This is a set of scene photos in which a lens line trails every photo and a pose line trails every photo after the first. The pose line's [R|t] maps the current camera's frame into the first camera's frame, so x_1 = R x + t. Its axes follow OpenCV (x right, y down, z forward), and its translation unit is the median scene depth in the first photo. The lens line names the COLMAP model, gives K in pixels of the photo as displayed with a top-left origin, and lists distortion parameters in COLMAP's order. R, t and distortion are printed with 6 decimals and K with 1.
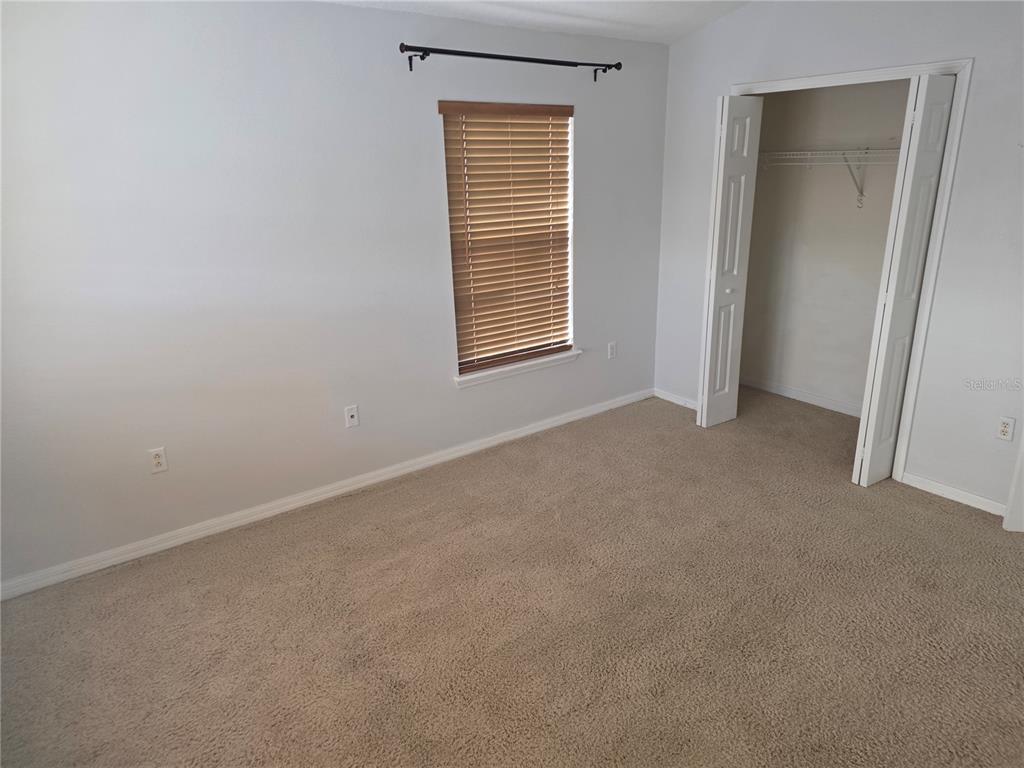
lens RADIAL K [[669.7, 0, 507.5], [0, 669.7, 369.8], [0, 0, 1]] dist [0.099173, -0.095007]
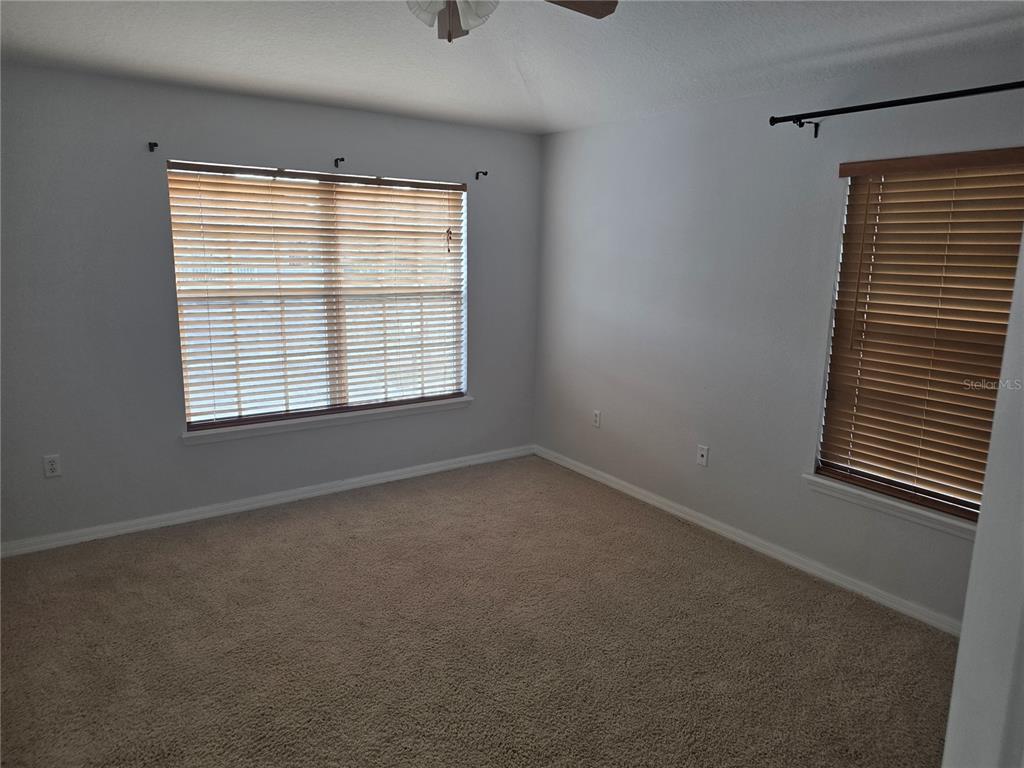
lens RADIAL K [[669.7, 0, 507.5], [0, 669.7, 369.8], [0, 0, 1]] dist [0.099173, -0.095007]
pose [[-0.013781, 0.201285, -0.979436, 0.767613], [-0.313517, 0.929264, 0.195385, -0.164002], [0.949483, 0.309762, 0.050300, 0.562370]]
